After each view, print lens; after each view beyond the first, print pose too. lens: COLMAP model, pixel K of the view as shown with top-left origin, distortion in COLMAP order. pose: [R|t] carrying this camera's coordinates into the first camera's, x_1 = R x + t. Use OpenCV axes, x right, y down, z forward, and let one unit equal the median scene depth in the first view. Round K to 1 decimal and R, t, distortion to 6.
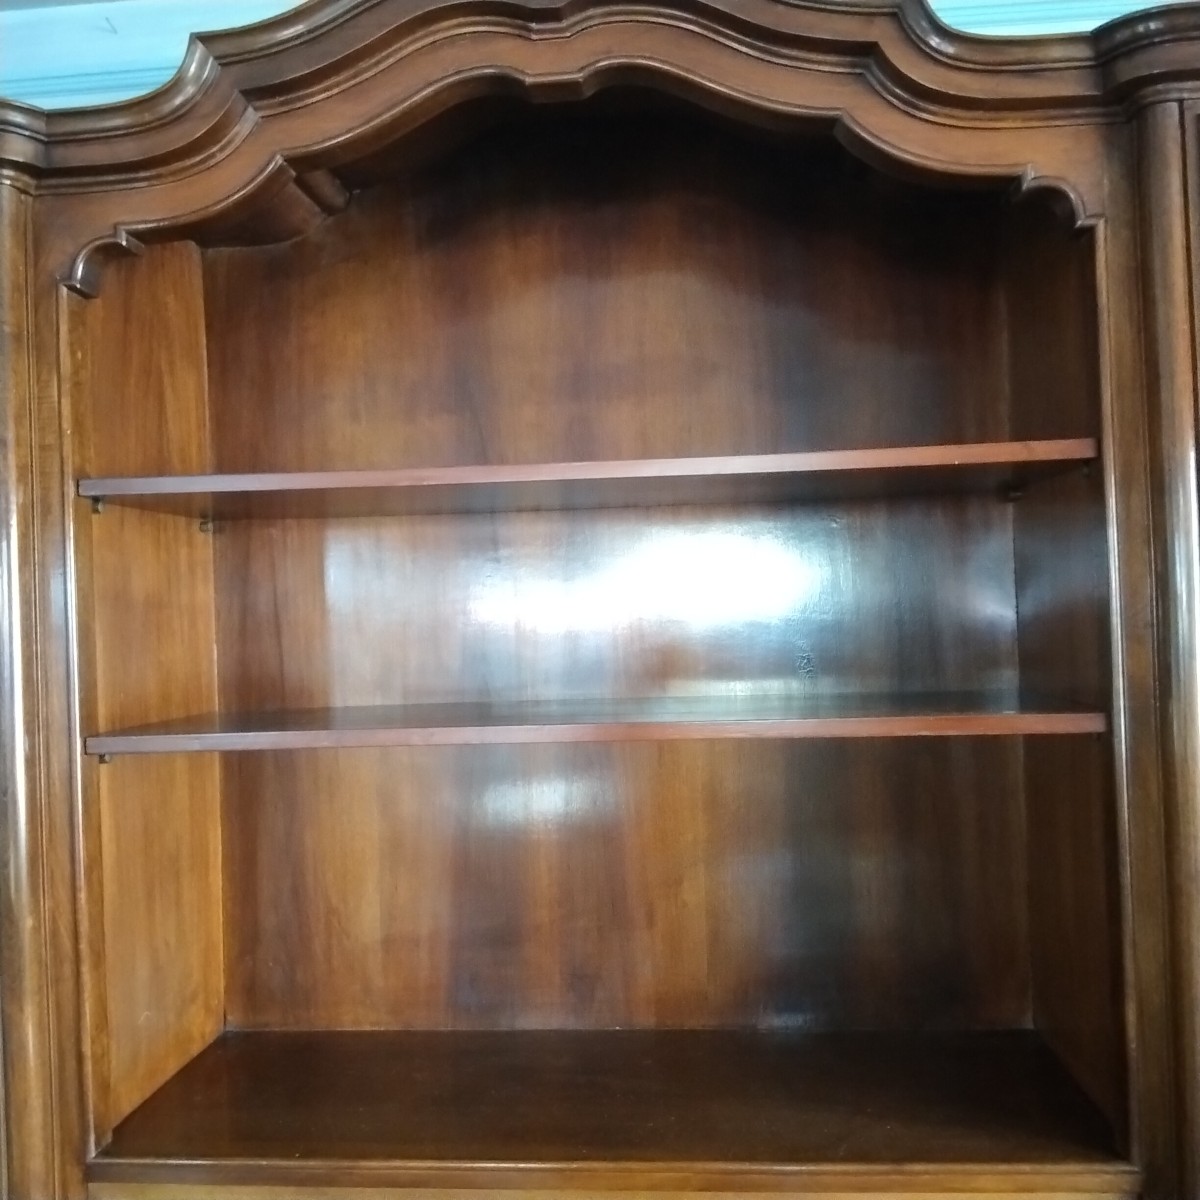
lens RADIAL K [[1127.9, 0, 600.0], [0, 1127.9, 600.0], [0, 0, 1]] dist [0.045574, -0.077500]
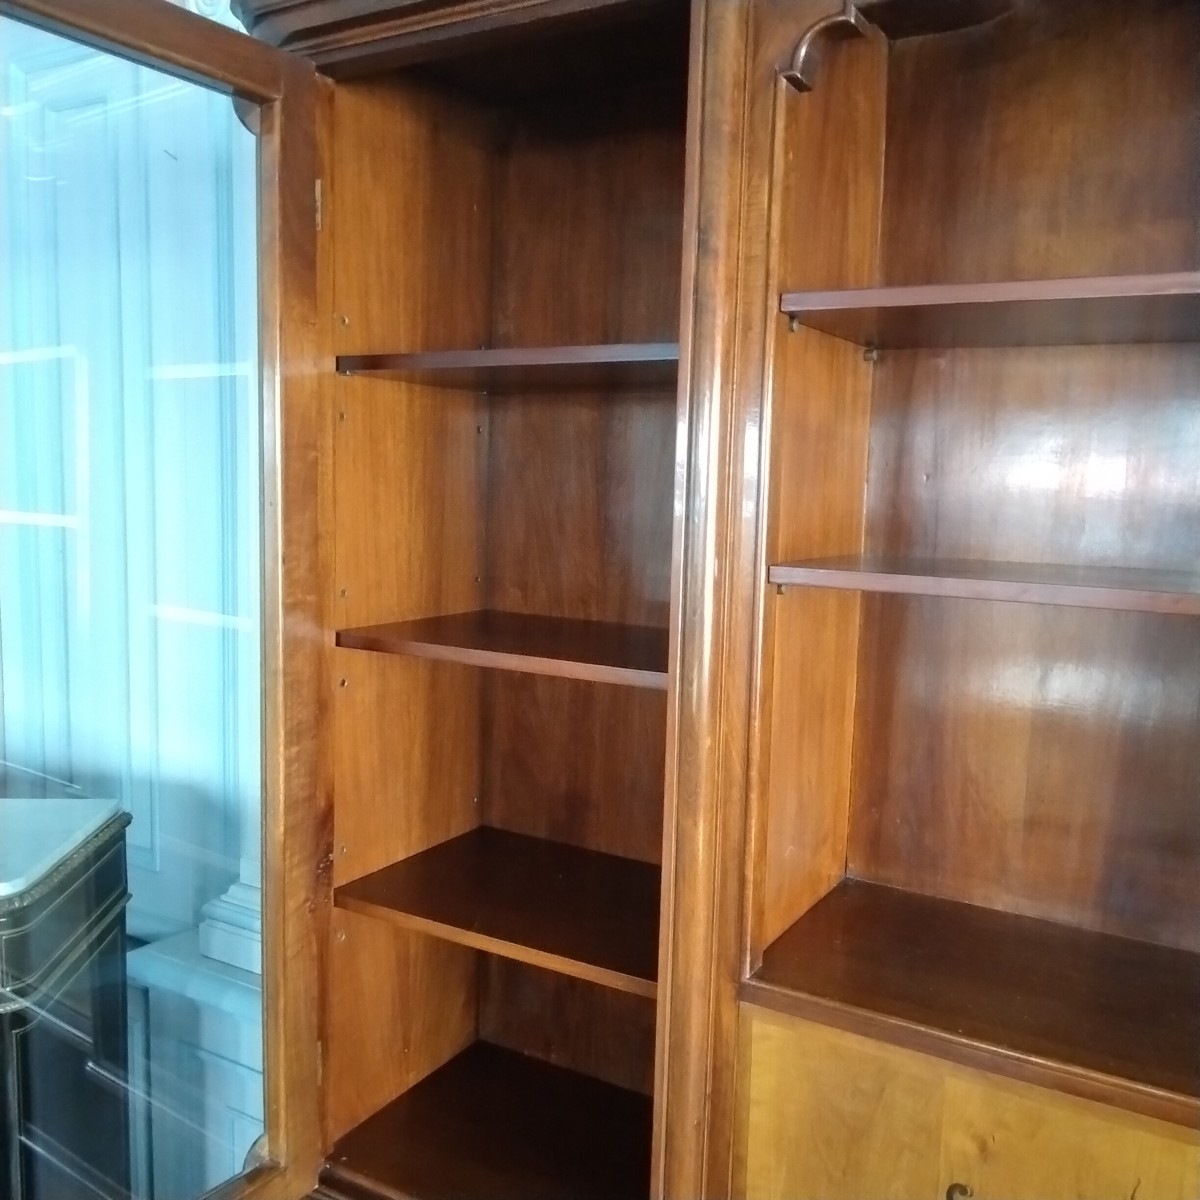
lens RADIAL K [[1127.9, 0, 600.0], [0, 1127.9, 600.0], [0, 0, 1]] dist [0.045574, -0.077500]
pose [[0.898396, 0.105753, -0.426264, -0.151682], [-0.053375, 0.989673, 0.133037, 0.026305], [0.435931, -0.096768, 0.894763, 0.061573]]
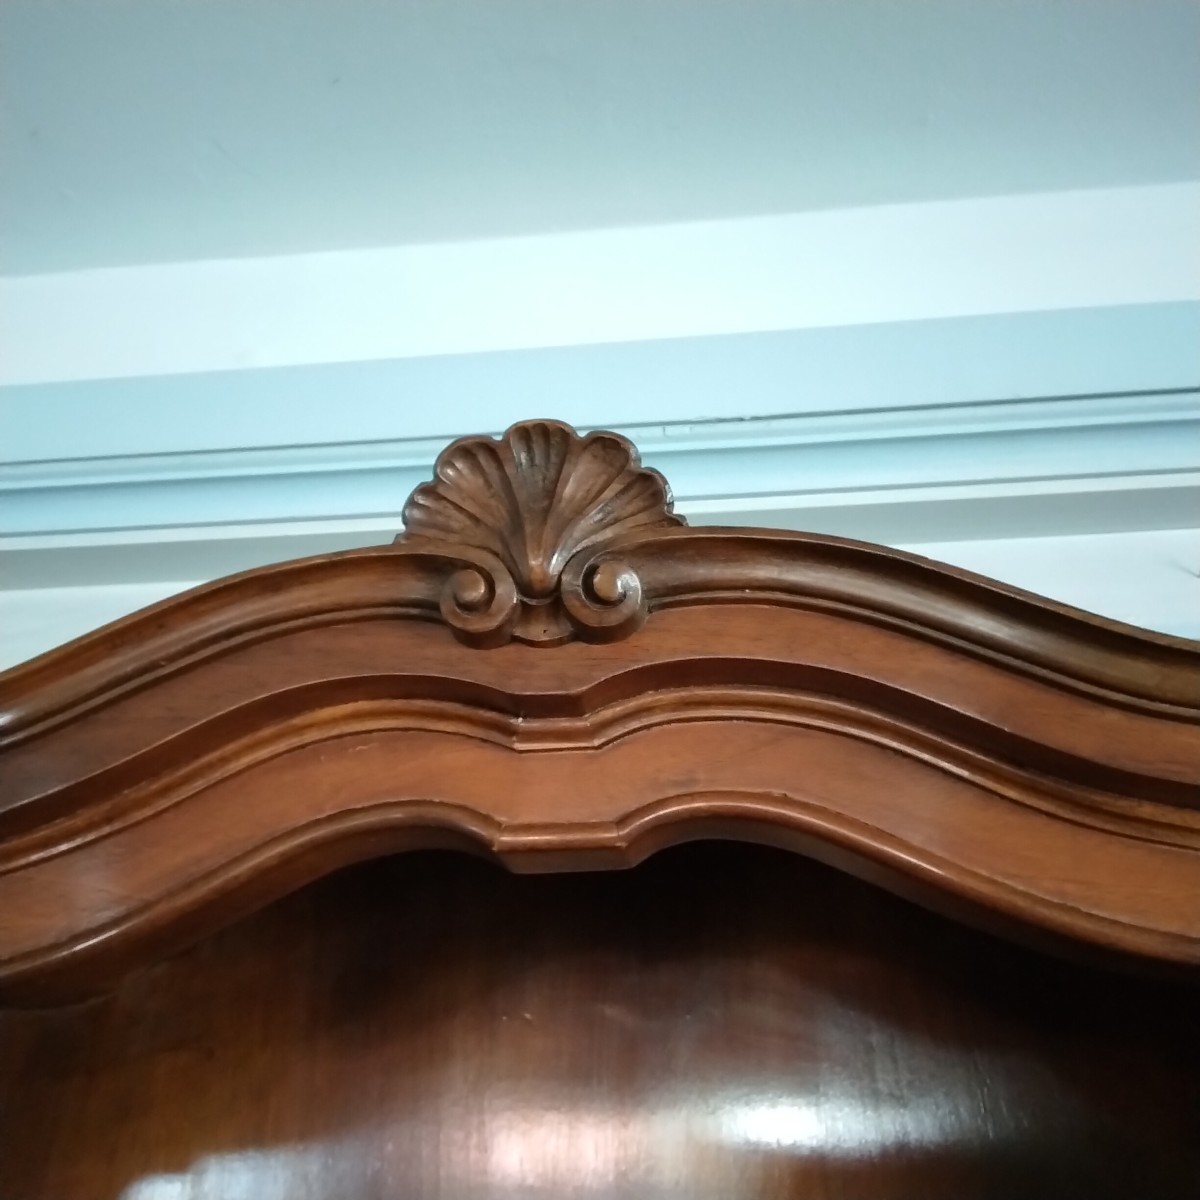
lens RADIAL K [[1127.9, 0, 600.0], [0, 1127.9, 600.0], [0, 0, 1]] dist [0.045574, -0.077500]
pose [[0.999415, 0.017277, -0.029527, -0.012604], [-0.028331, 0.901767, -0.431293, -0.313888], [0.019175, 0.431877, 0.901729, 0.506757]]
